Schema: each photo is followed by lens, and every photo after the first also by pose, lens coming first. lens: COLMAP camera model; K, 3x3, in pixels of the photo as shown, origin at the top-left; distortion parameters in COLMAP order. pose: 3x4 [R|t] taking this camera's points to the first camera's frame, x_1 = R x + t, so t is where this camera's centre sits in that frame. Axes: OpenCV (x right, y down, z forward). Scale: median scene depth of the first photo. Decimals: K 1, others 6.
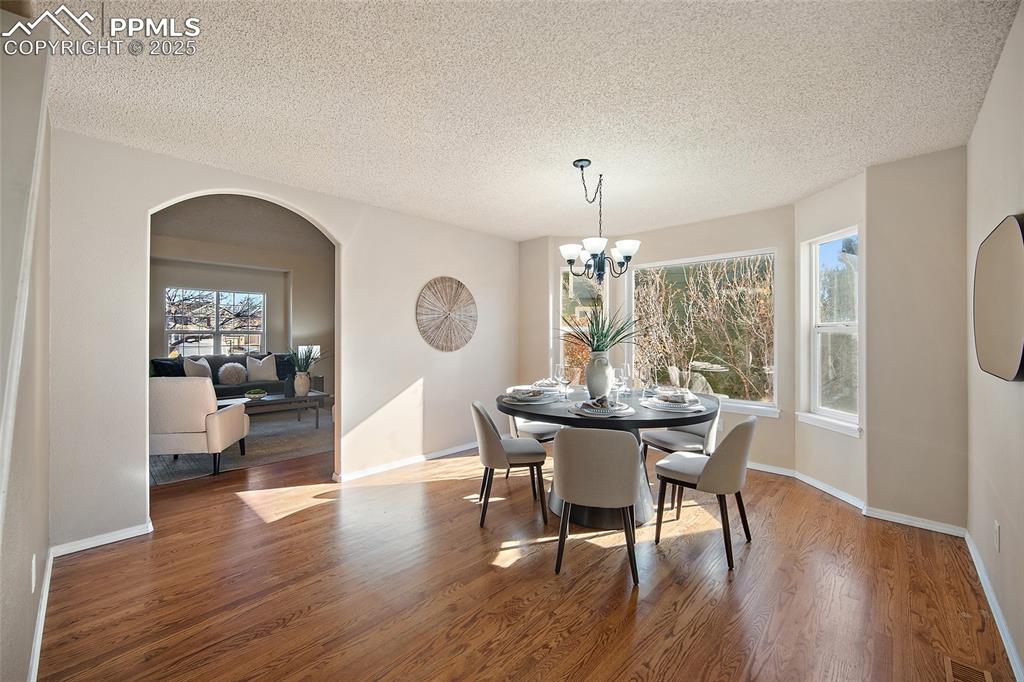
lens RADIAL K [[401.1, 0, 509.2], [0, 401.1, 337.7], [0, 0, 1]] dist [-0.002503, -0.000385]
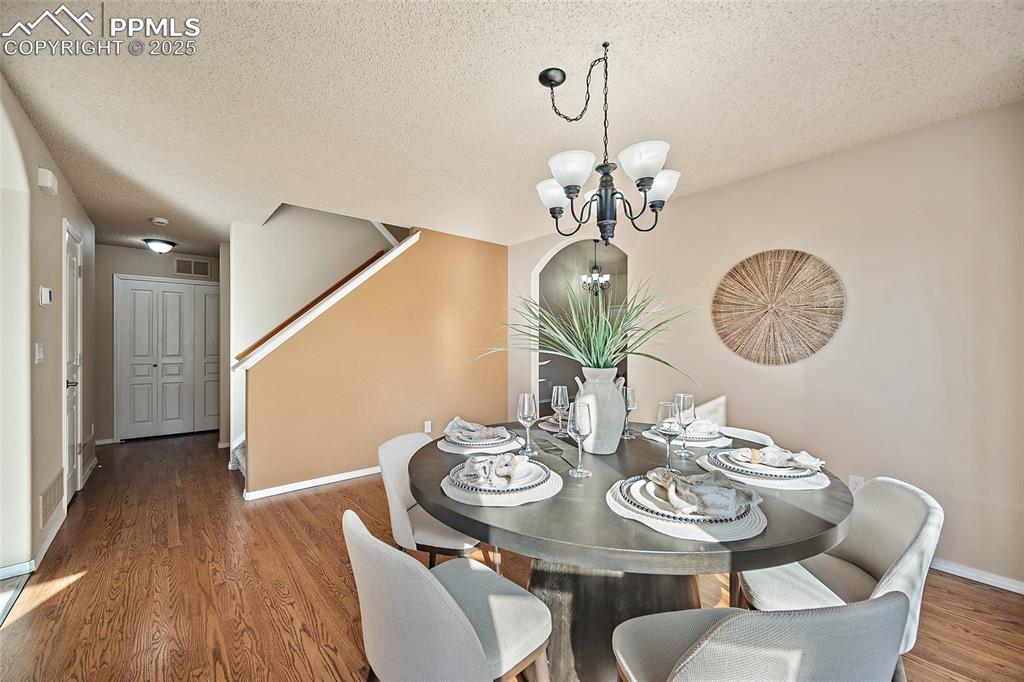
lens RADIAL K [[401.1, 0, 509.2], [0, 401.1, 344.0], [0, 0, 1]] dist [-0.002503, -0.000385]
pose [[-0.087973, 0.000518, -0.996123, 0.573758], [0.000170, 1.000000, 0.000505, 0.000582], [0.996123, -0.000125, -0.087973, 0.669797]]
